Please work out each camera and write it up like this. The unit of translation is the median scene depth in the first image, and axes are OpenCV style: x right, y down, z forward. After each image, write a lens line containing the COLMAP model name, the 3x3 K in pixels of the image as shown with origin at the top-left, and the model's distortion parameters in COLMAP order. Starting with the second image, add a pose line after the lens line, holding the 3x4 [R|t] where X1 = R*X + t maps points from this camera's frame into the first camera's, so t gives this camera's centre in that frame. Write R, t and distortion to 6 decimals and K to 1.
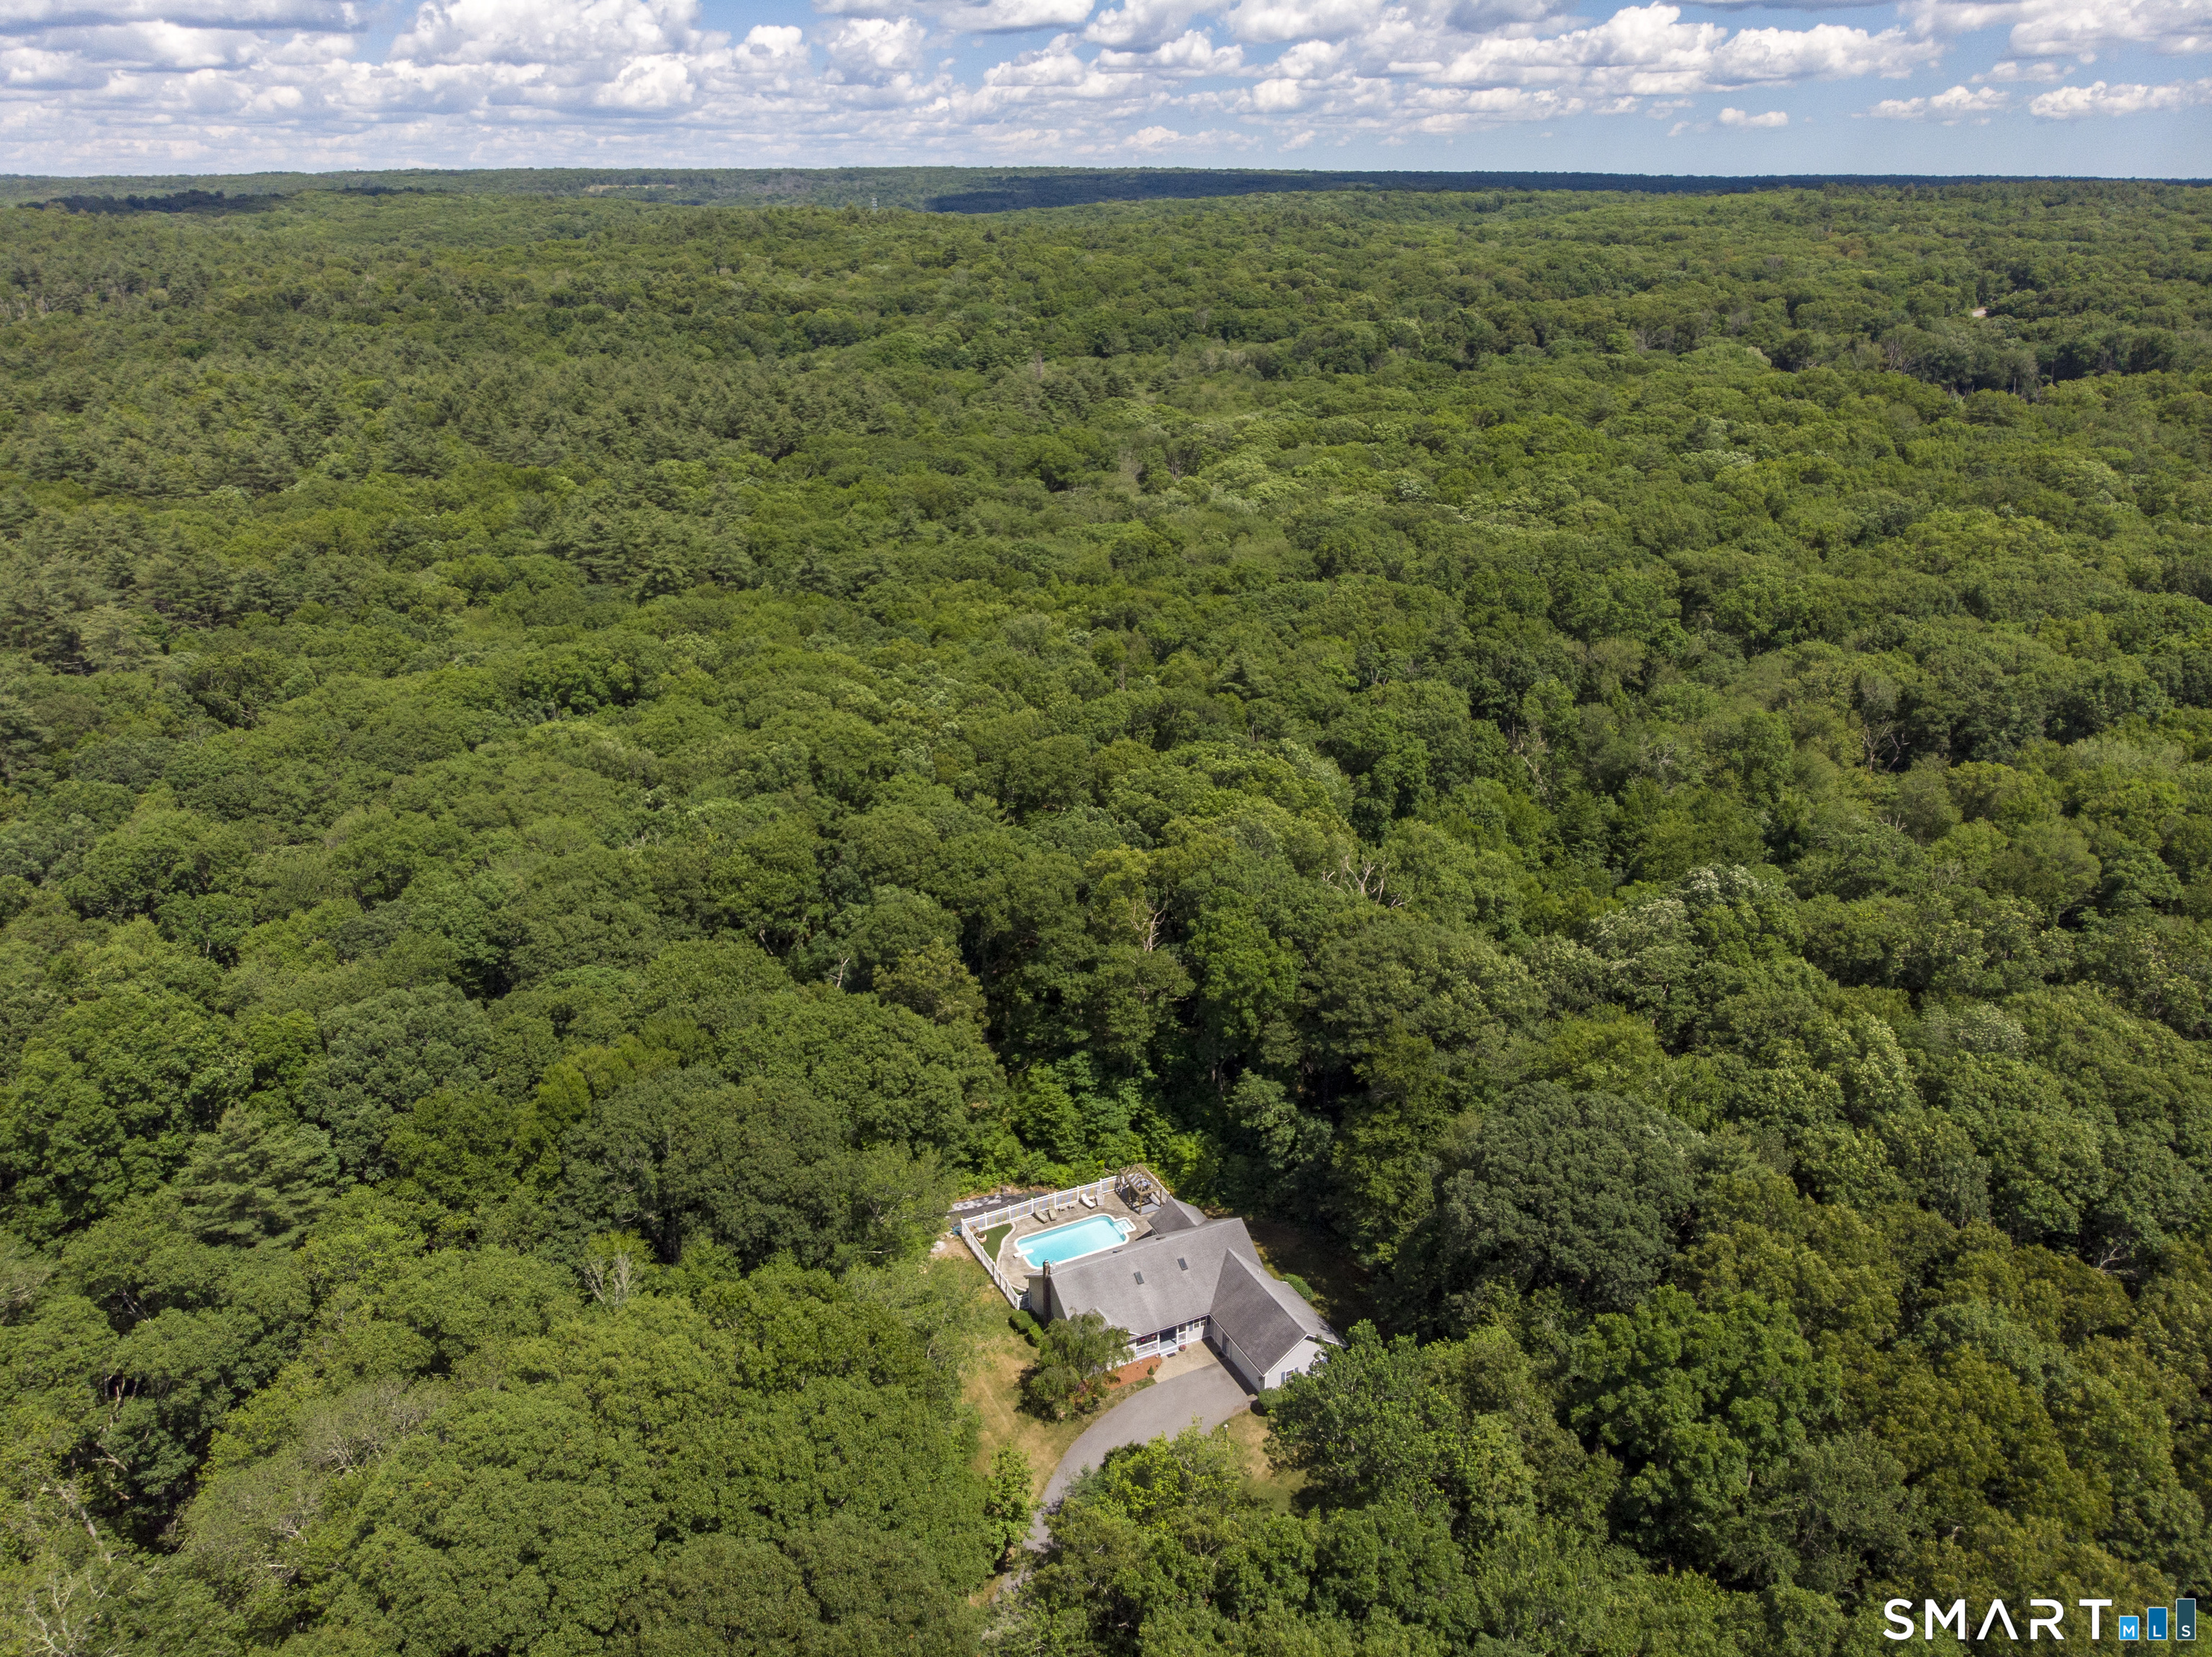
lens RADIAL K [[1987.1, 0, 1106.0], [0, 1987.1, 828.5], [0, 0, 1]] dist [0.111688, -0.000034]
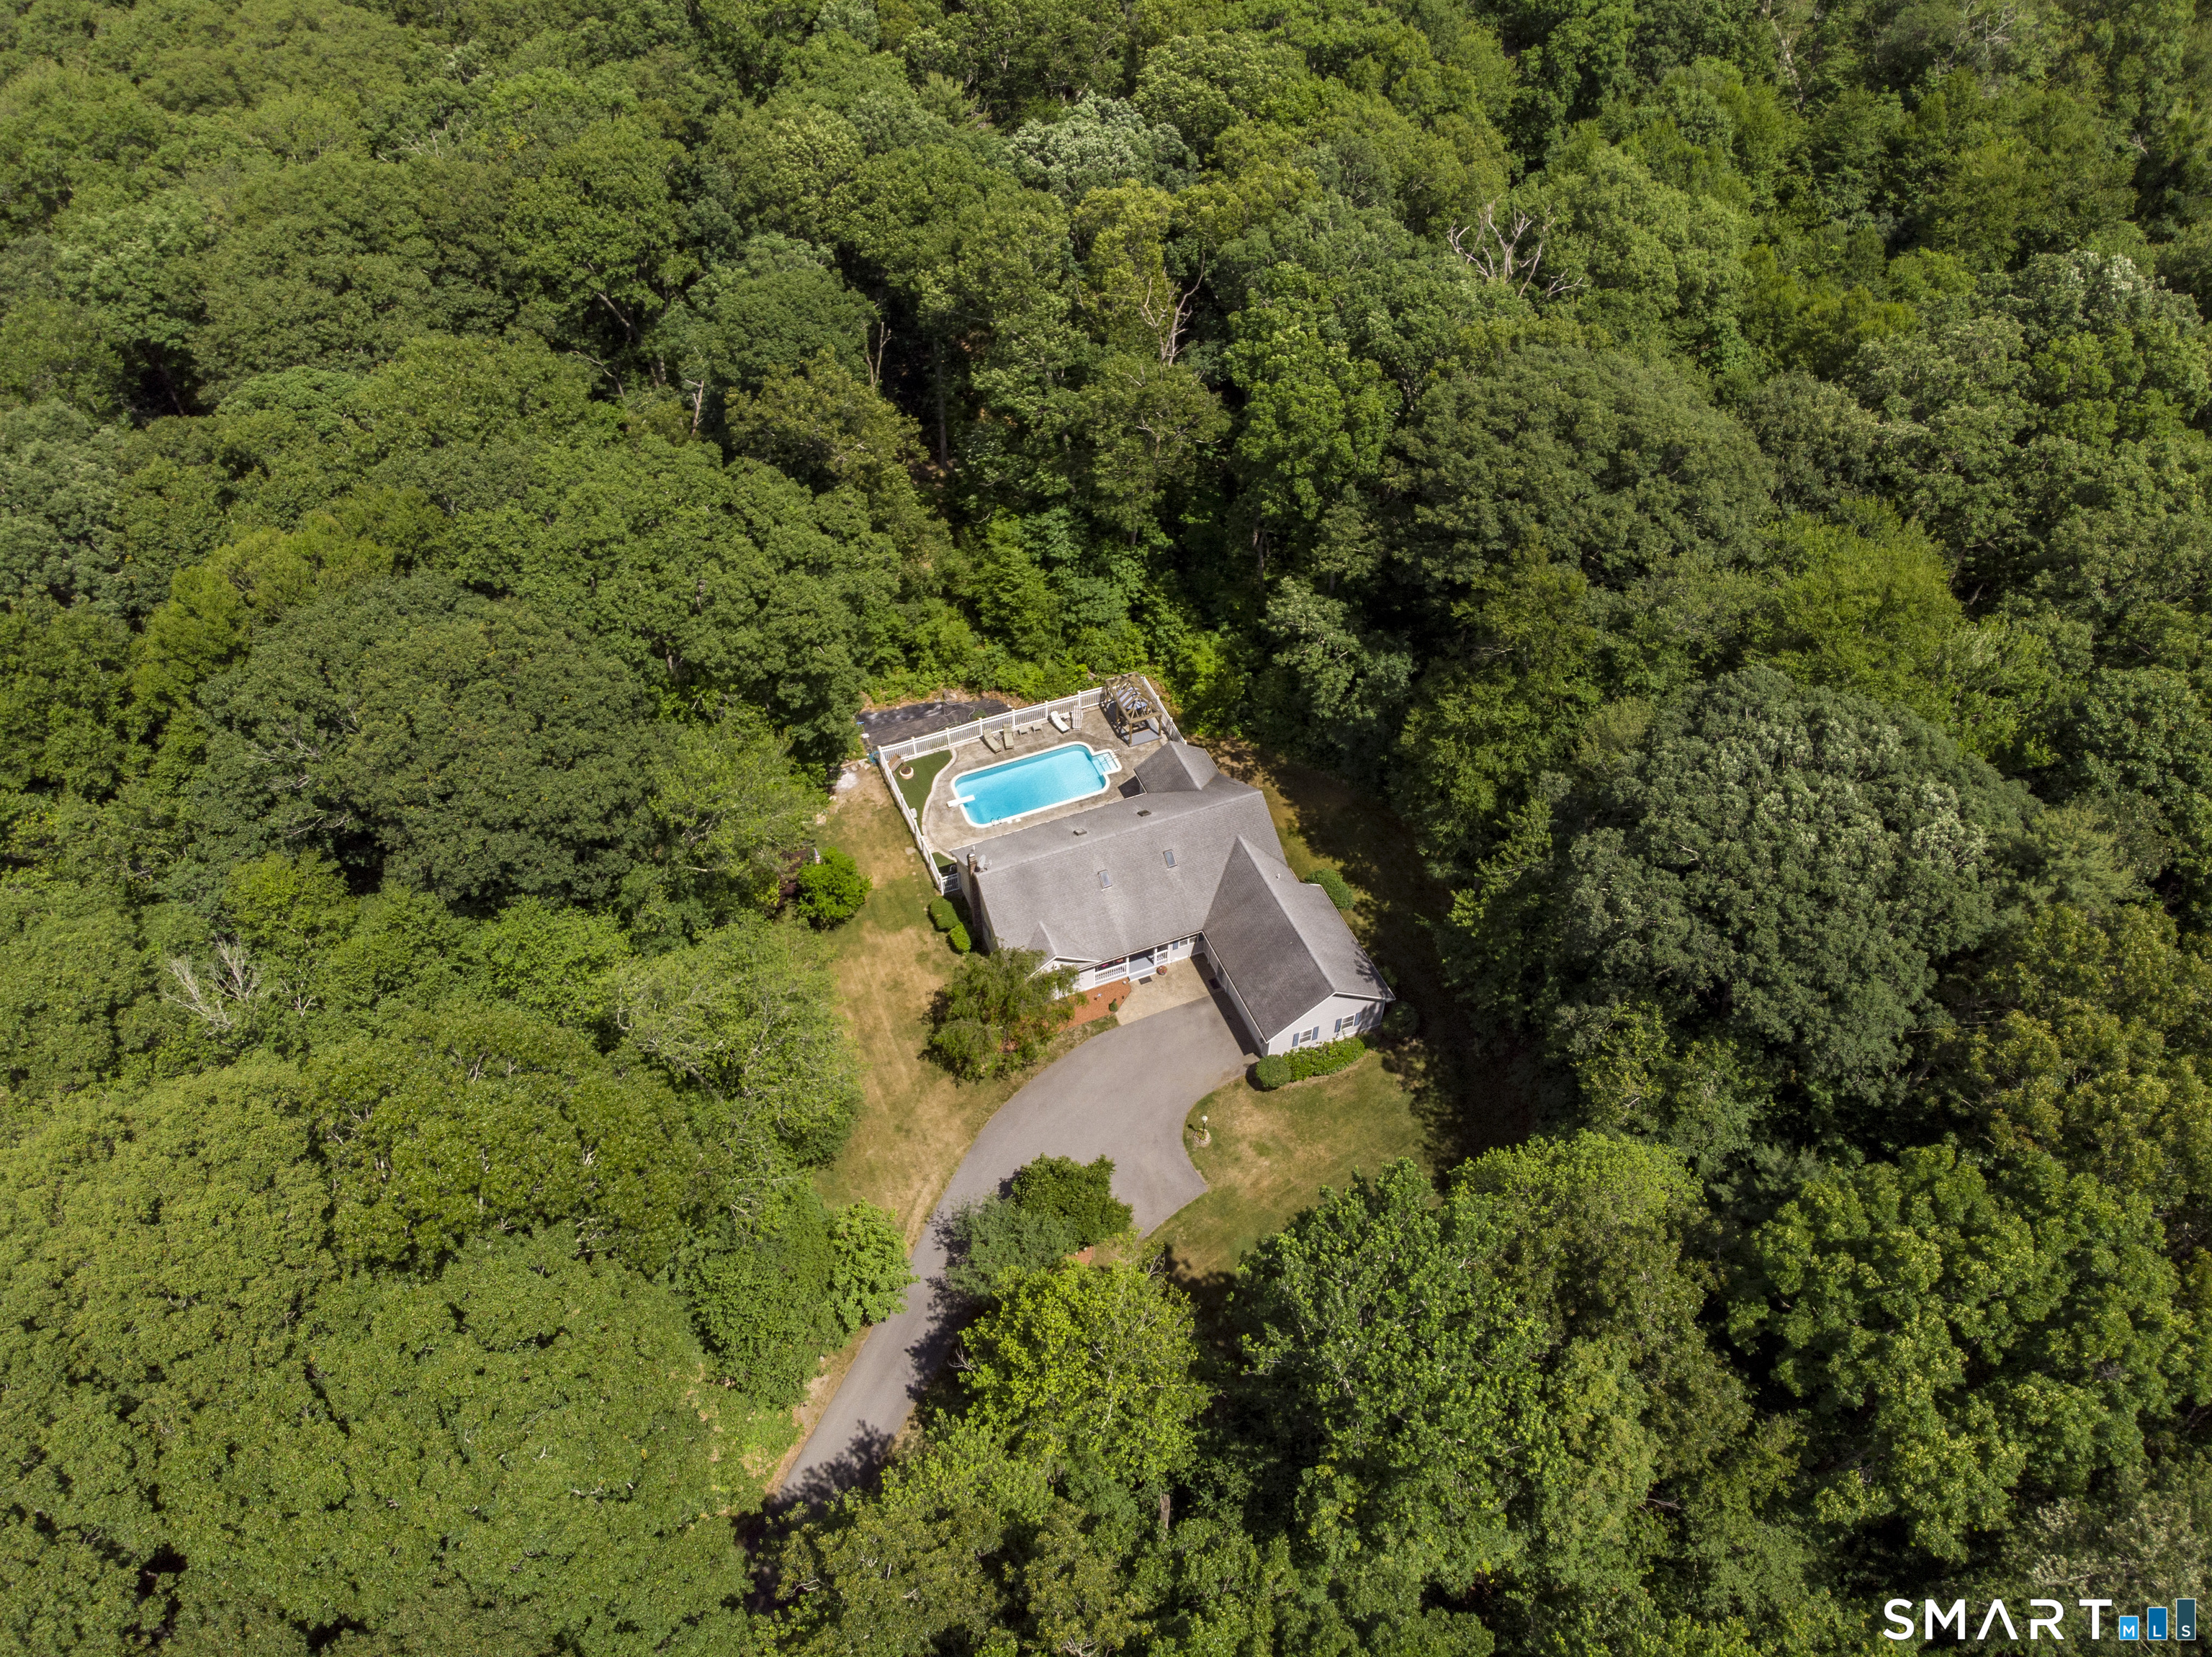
lens RADIAL K [[1636.9, 0, 1106.0], [0, 1636.9, 828.5], [0, 0, 1]] dist [0.008168, 0.005475]
pose [[0.995639, 0.066459, -0.065464, 0.049270], [-0.029808, 0.891613, 0.451816, -0.046807], [0.088396, -0.447894, 0.889706, 0.462280]]
